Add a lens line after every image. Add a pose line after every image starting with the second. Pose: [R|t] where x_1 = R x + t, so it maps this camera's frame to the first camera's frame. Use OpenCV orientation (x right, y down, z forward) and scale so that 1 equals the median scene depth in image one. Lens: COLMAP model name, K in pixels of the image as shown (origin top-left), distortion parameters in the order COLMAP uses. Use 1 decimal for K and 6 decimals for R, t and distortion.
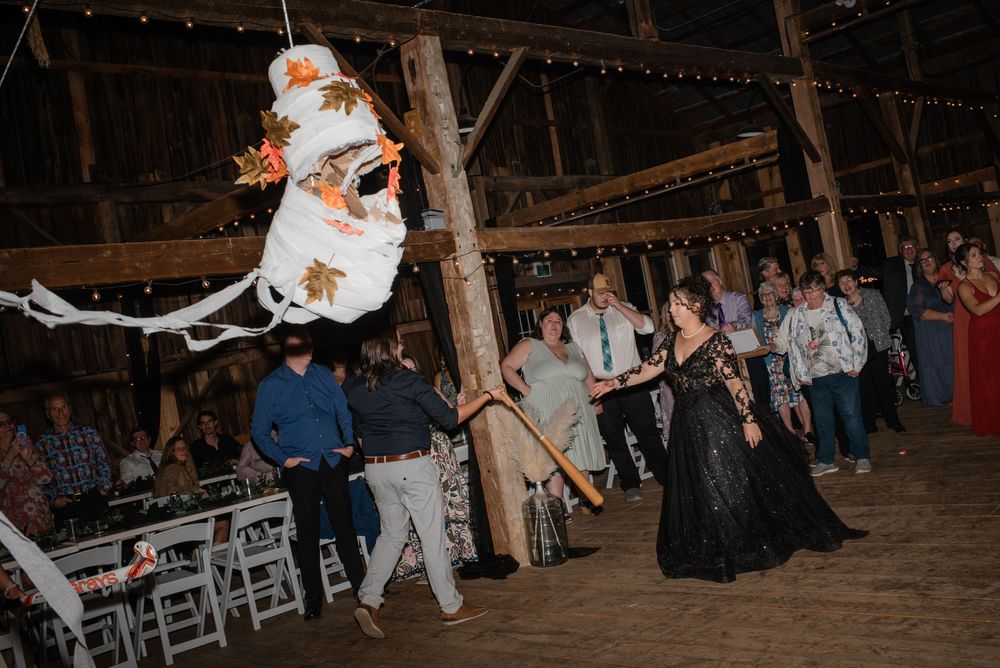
lens RADIAL K [[1001.9, 0, 498.1], [0, 1001.9, 338.6], [0, 0, 1]] dist [-0.107739, 0.128695]
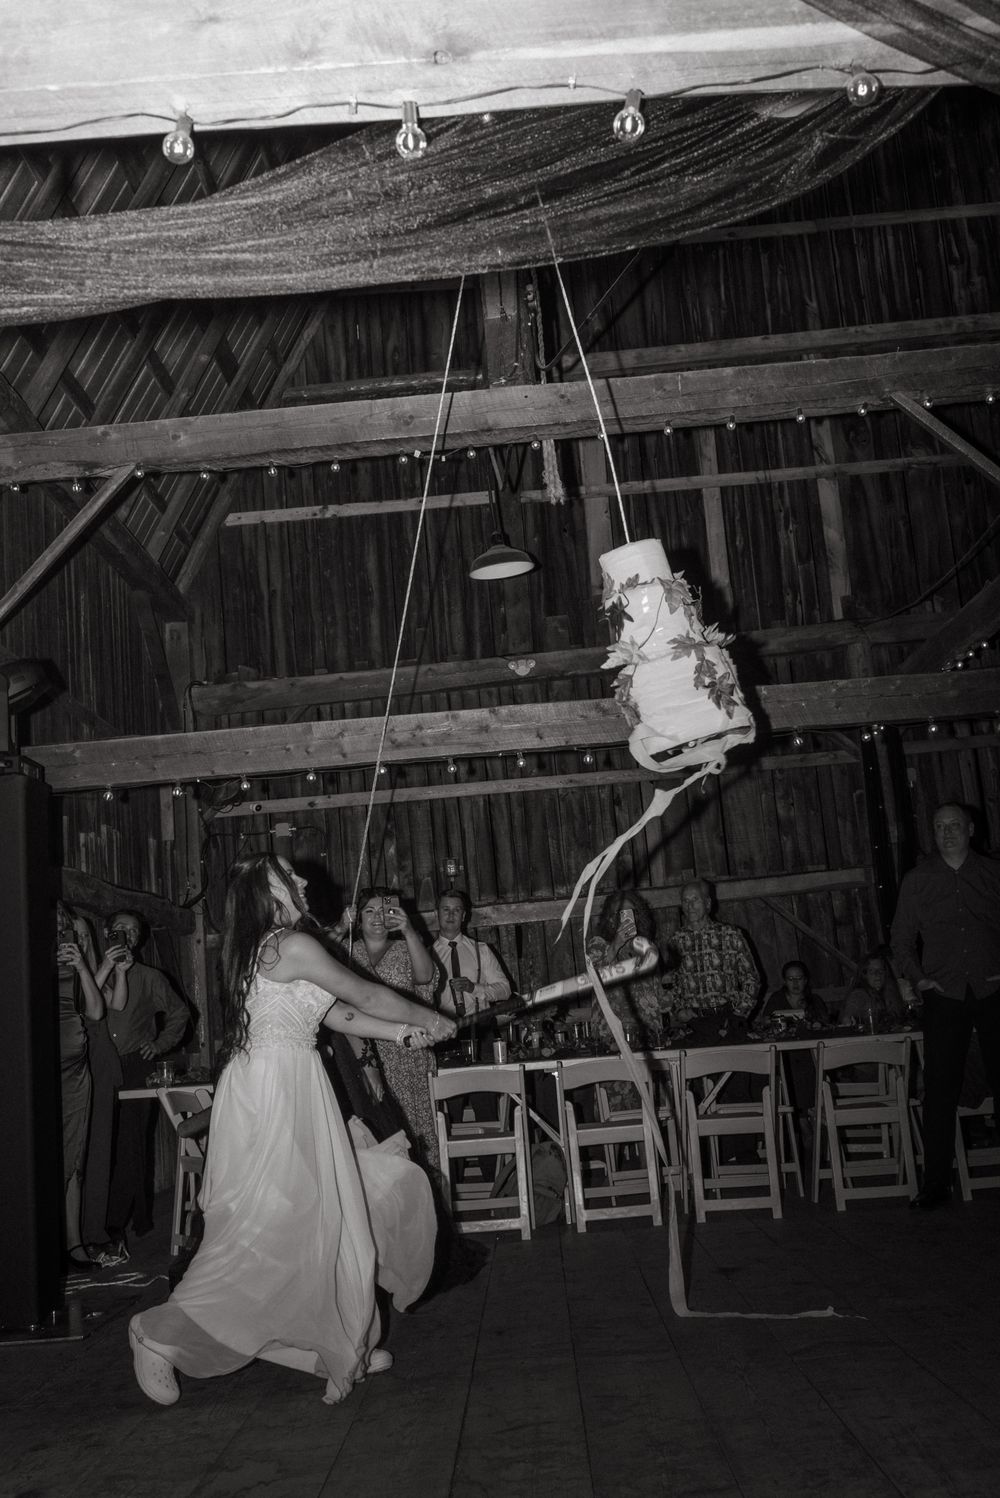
lens RADIAL K [[1488.1, 0, 500.0], [0, 1488.1, 749.0], [0, 0, 1]] dist [-0.014192, 0.028254]
pose [[0.694849, -0.012728, -0.719043, 0.242358], [-0.033347, 0.998198, -0.049895, 0.008472], [0.718382, 0.058647, 0.693172, 0.016645]]
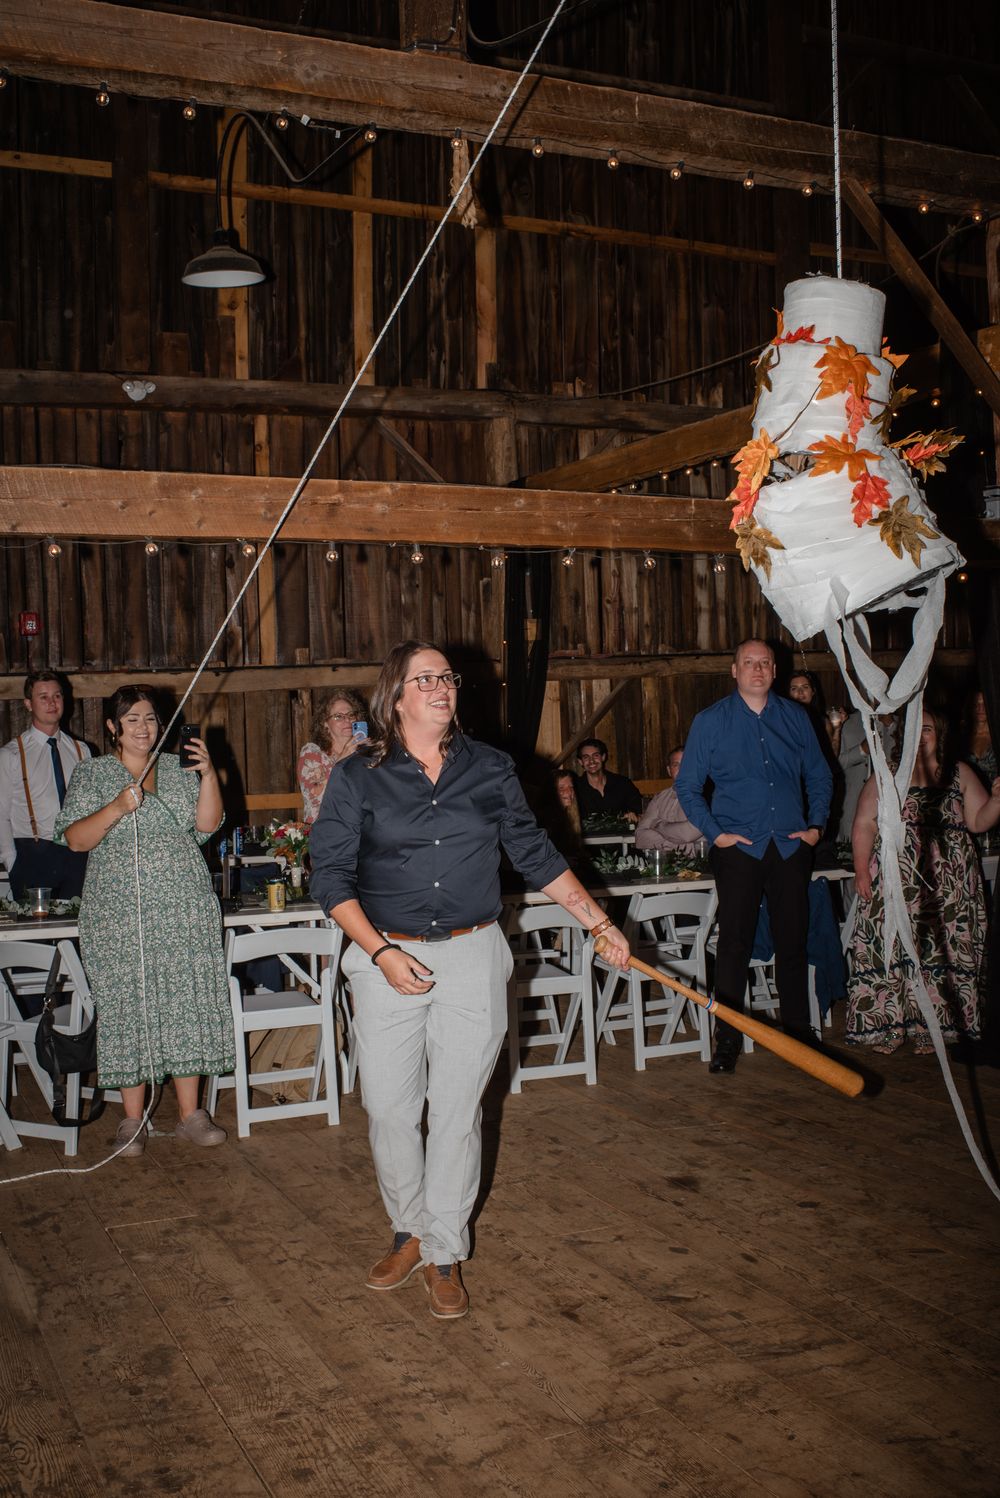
lens RADIAL K [[1500.8, 0, 500.0], [0, 1500.8, 749.0], [0, 0, 1]] dist [-0.107739, 0.128695]
pose [[0.931279, 0.158573, -0.327985, -0.018483], [-0.136013, 0.986540, 0.090774, -0.004569], [0.337965, -0.039926, 0.940312, 0.000143]]
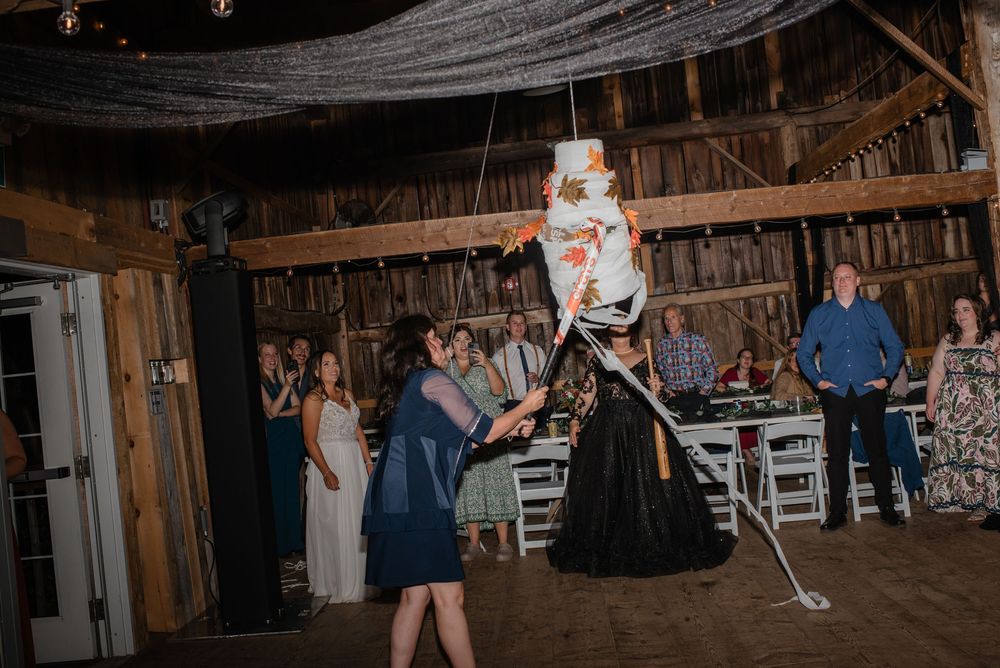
lens RADIAL K [[1001.9, 0, 498.1], [0, 1001.9, 338.6], [0, 0, 1]] dist [-0.107739, 0.128695]
pose [[0.673782, 0.102506, -0.731786, 0.225023], [-0.014353, 0.991960, 0.125735, -0.040082], [0.738791, -0.074215, 0.669836, 0.008011]]
